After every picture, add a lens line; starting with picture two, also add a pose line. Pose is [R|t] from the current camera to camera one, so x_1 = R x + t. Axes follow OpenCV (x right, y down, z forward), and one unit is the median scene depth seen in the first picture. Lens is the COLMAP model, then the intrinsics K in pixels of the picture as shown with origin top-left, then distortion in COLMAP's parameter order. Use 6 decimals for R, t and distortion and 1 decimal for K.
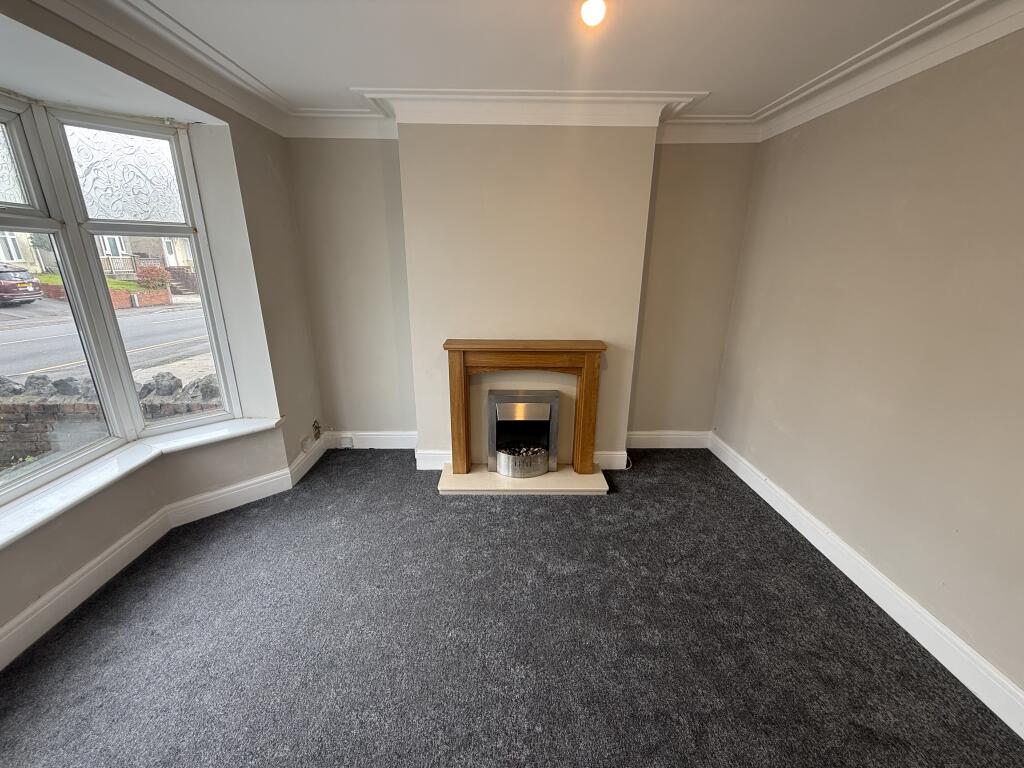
lens RADIAL K [[411.9, 0, 511.0], [0, 411.9, 381.1], [0, 0, 1]] dist [-0.000934, 0.000213]
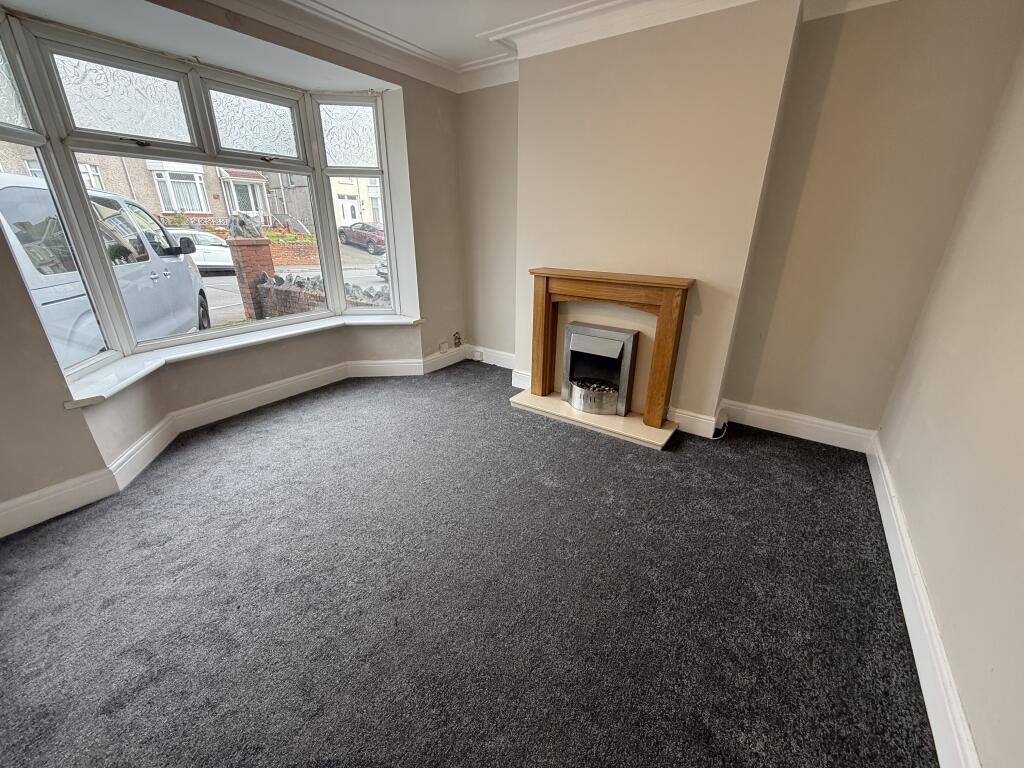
lens RADIAL K [[411.9, 0, 503.3], [0, 411.9, 381.4], [0, 0, 1]] dist [-0.000934, 0.000213]
pose [[0.805984, 0.211855, -0.552727, 0.430137], [-0.172660, 0.977295, 0.122816, 0.077220], [0.566196, -0.003554, 0.824263, 0.059838]]
